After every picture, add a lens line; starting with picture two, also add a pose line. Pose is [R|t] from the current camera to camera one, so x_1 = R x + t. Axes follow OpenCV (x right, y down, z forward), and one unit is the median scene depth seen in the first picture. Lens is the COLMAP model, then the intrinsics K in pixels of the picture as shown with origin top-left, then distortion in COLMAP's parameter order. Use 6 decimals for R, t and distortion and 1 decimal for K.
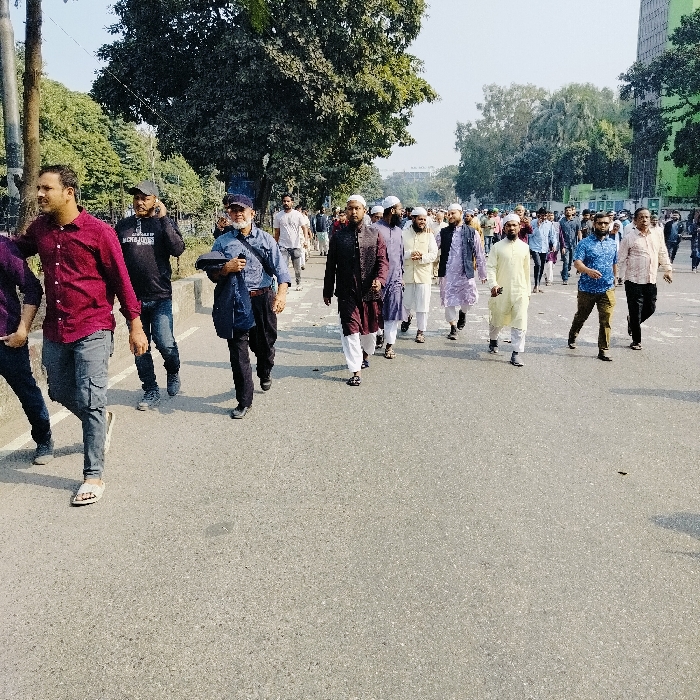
lens RADIAL K [[530.2, 0, 350.0], [0, 530.2, 350.0], [0, 0, 1]] dist [-0.003972, -0.003891]
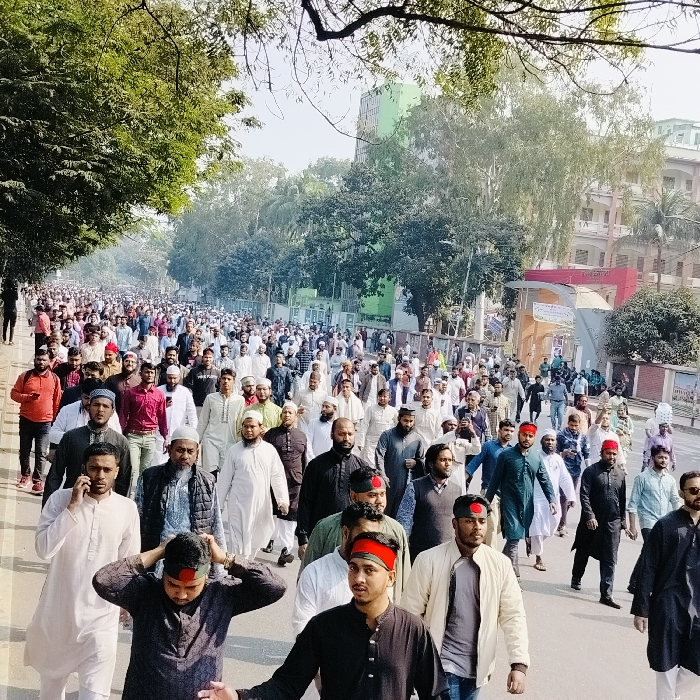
lens RADIAL K [[1213.9, 0, 350.0], [0, 1213.9, 350.0], [0, 0, 1]] dist [0.320978, -0.009541]
pose [[0.945668, 0.107007, 0.307020, -0.077578], [-0.041735, 0.976428, -0.211768, 0.169279], [-0.322443, 0.187449, 0.927843, -0.708964]]
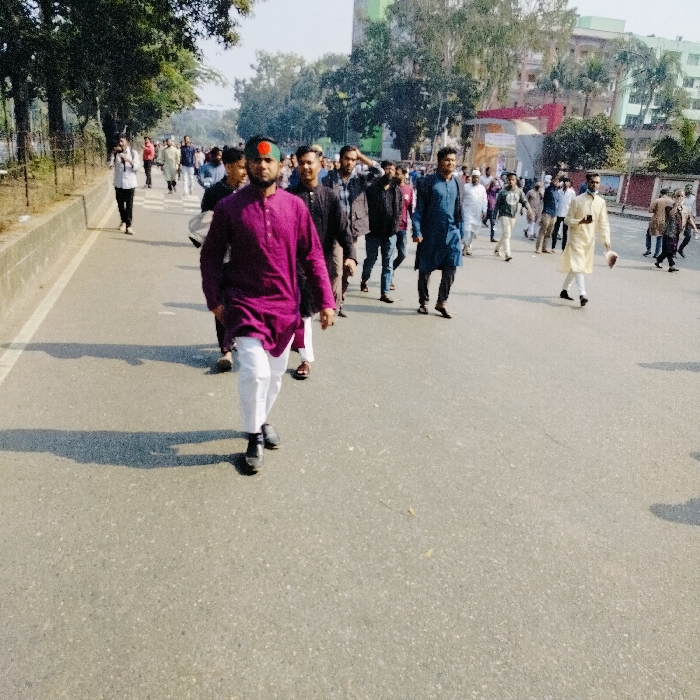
lens RADIAL K [[644.7, 0, 350.0], [0, 644.7, 350.0], [0, 0, 1]] dist [-0.001907, -0.005666]
pose [[0.945282, -0.024377, 0.325342, -0.046611], [0.010398, 0.998949, 0.044637, 0.137775], [-0.326089, -0.038812, 0.944542, -0.524581]]
